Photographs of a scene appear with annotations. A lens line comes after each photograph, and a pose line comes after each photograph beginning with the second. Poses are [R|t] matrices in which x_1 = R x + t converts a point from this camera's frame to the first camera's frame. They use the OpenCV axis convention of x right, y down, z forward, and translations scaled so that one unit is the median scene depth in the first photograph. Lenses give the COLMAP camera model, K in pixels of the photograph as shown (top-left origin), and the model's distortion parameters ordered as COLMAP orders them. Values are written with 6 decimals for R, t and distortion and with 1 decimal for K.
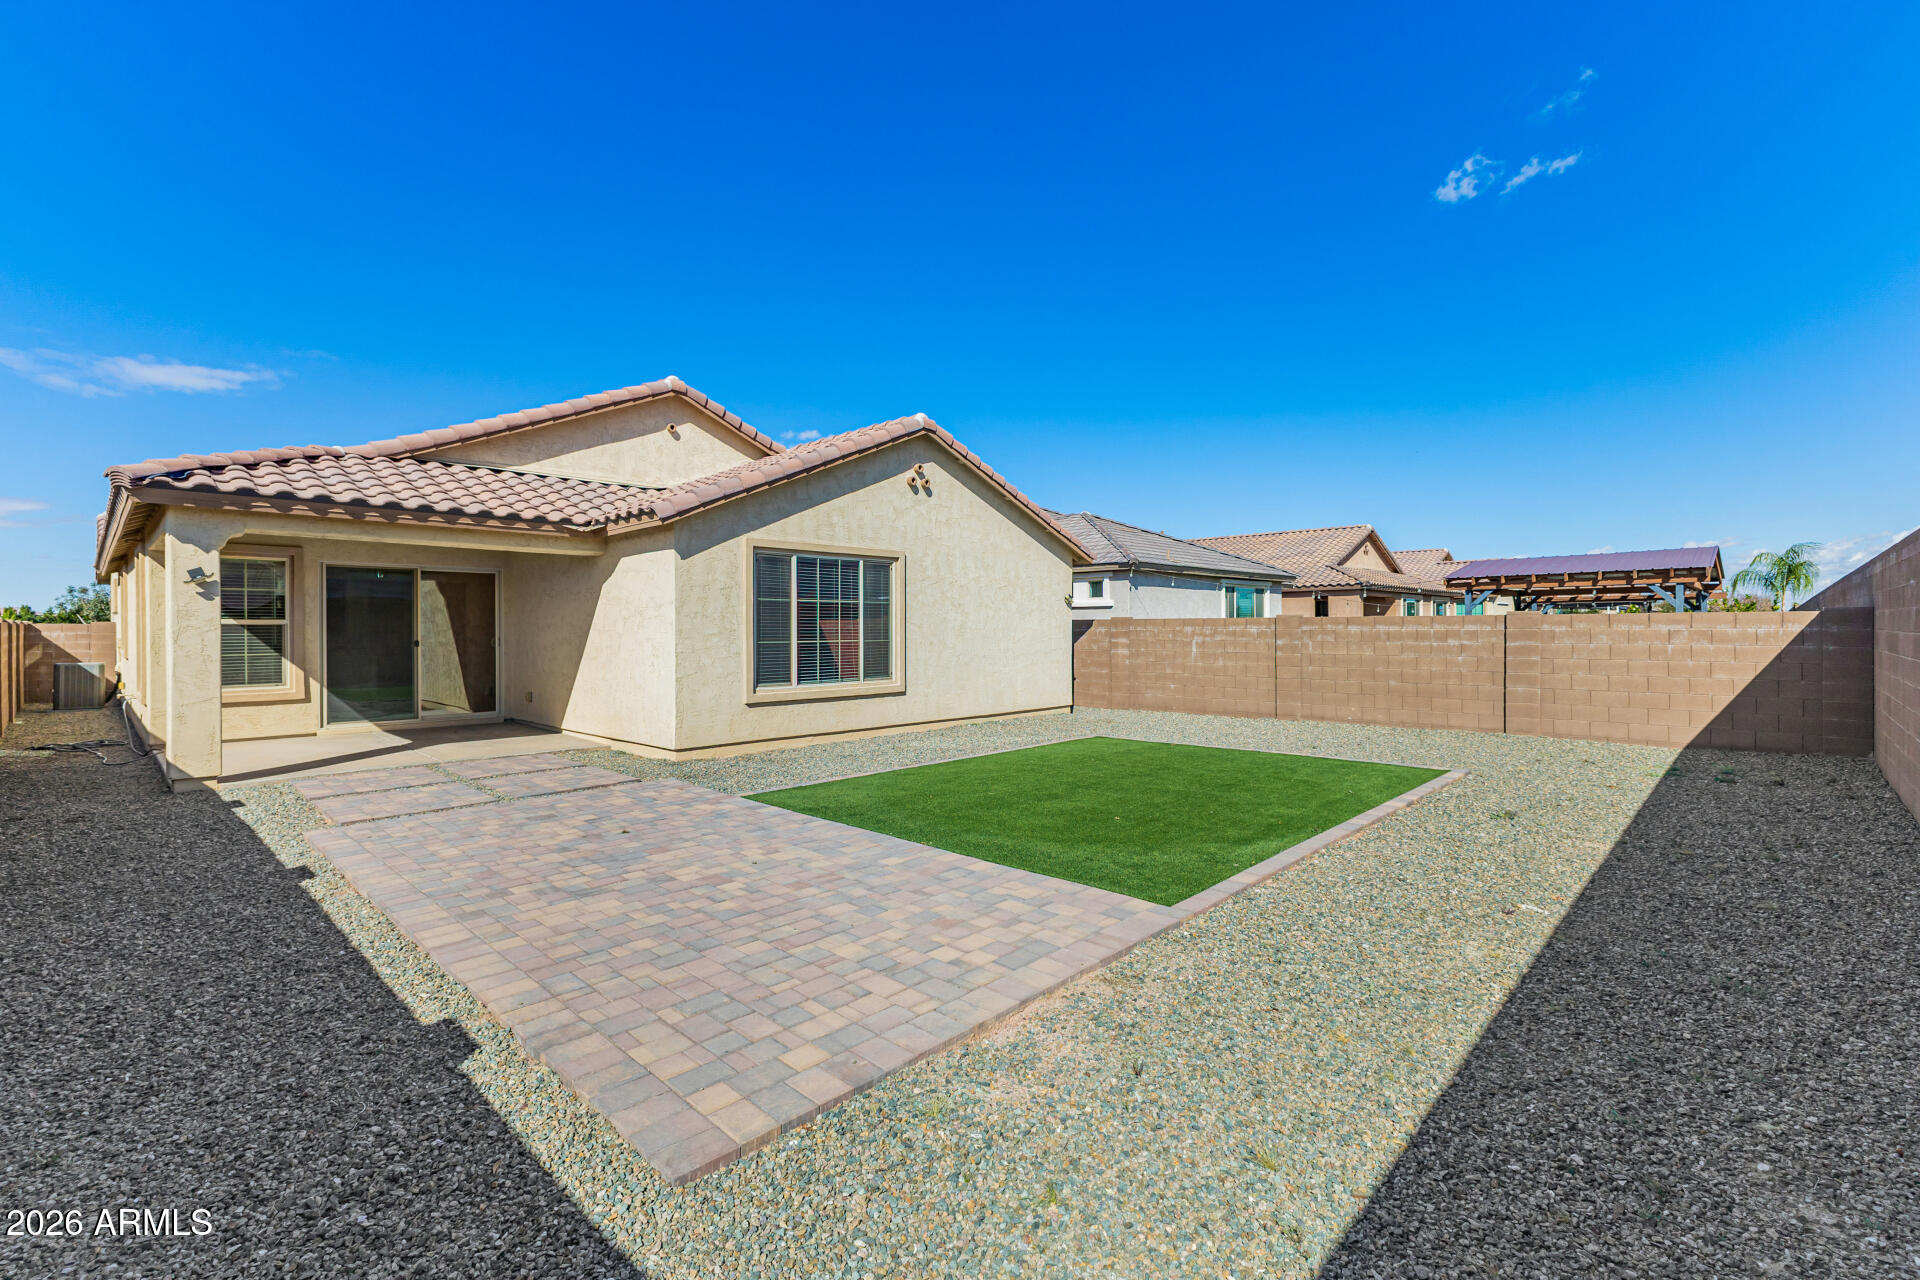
lens RADIAL K [[842.2, 0, 978.9], [0, 842.2, 630.8], [0, 0, 1]] dist [0.021311, 0.000453]
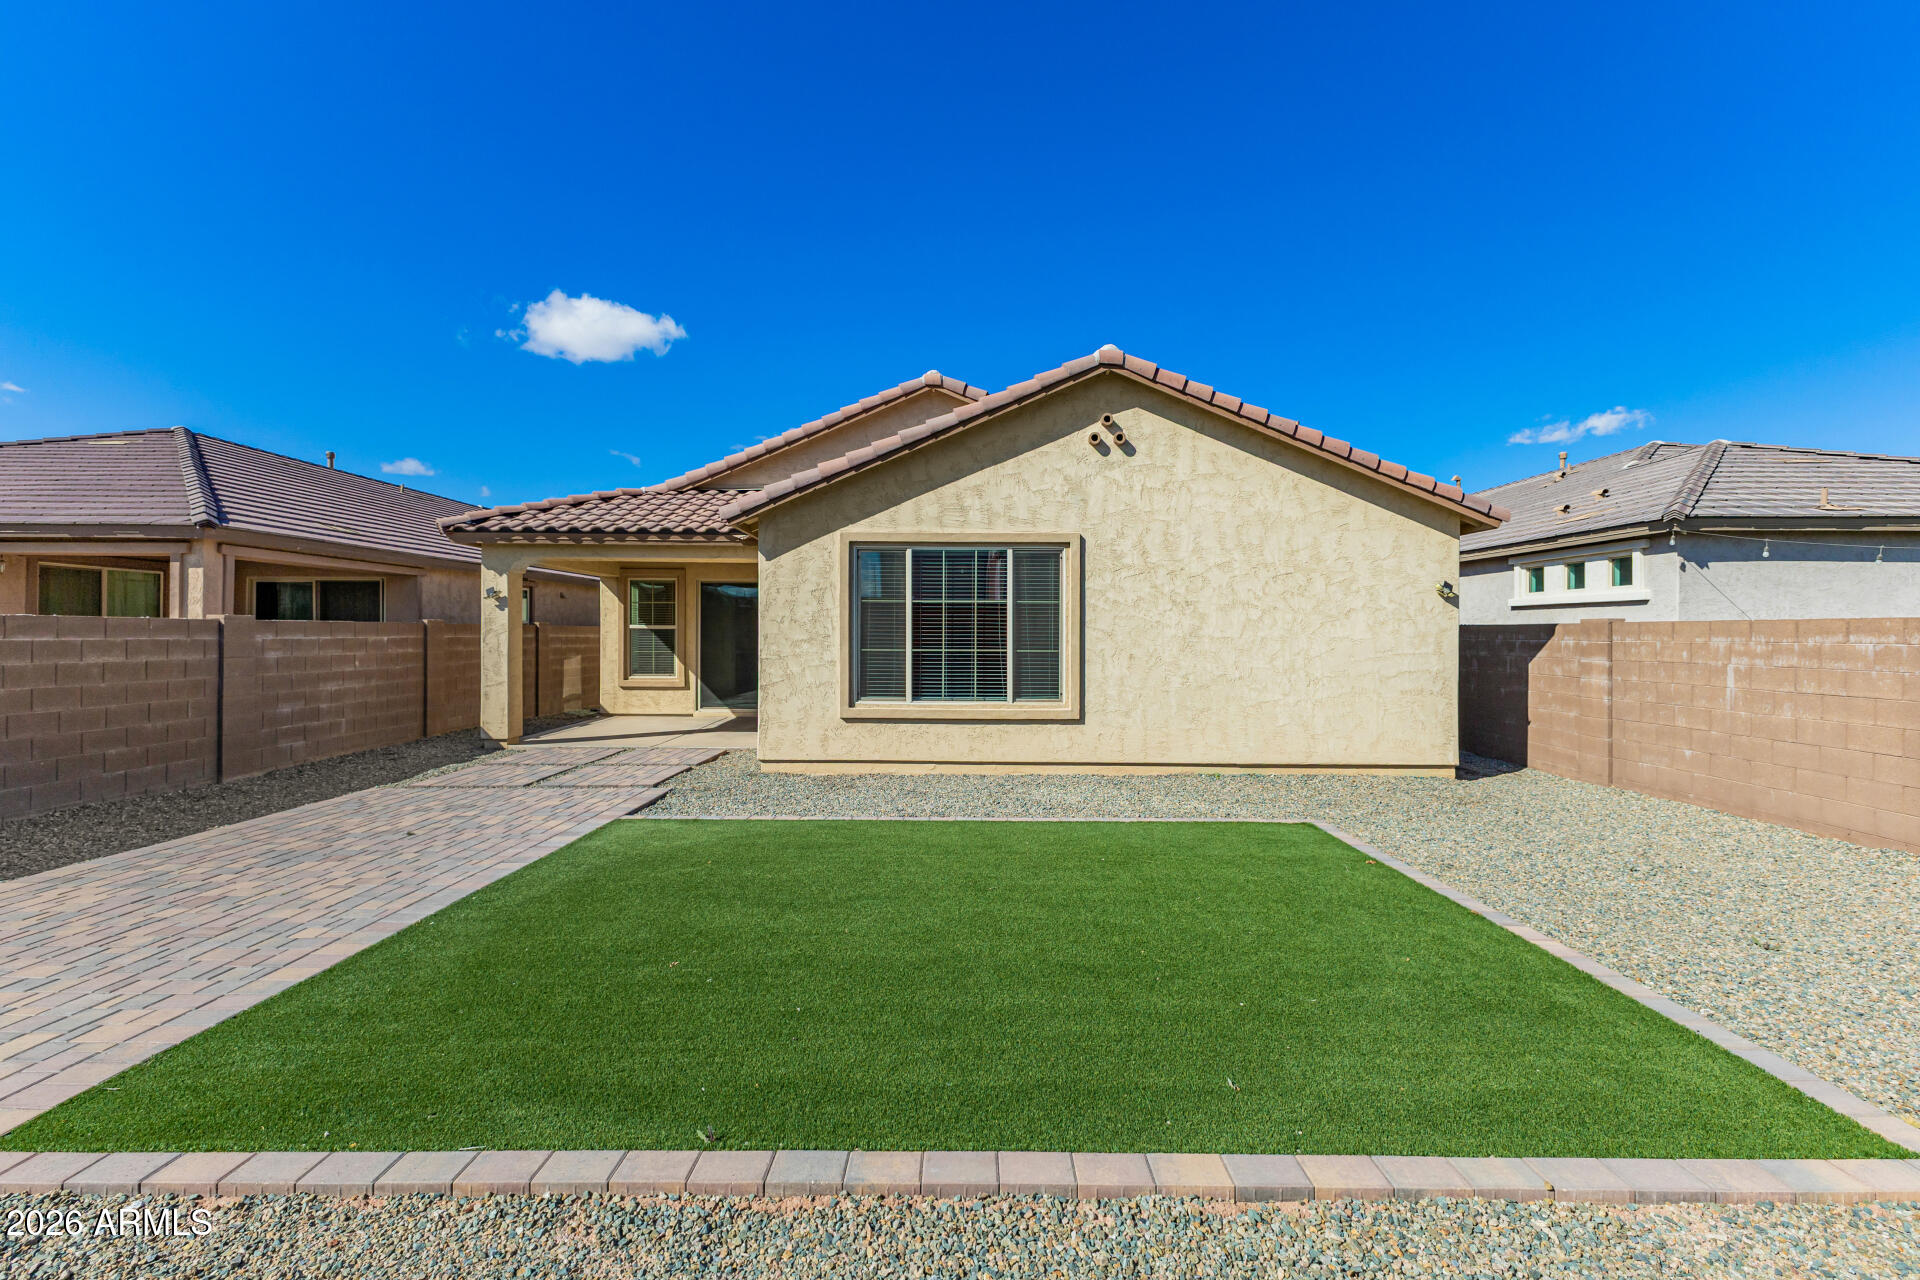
lens RADIAL K [[842.2, 0, 962.0], [0, 842.2, 641.1], [0, 0, 1]] dist [0.021311, 0.000453]
pose [[0.679440, 0.012044, -0.733632, 0.402839], [-0.009119, 0.999927, 0.007971, -0.003030], [0.733675, 0.001274, 0.679500, 0.417875]]
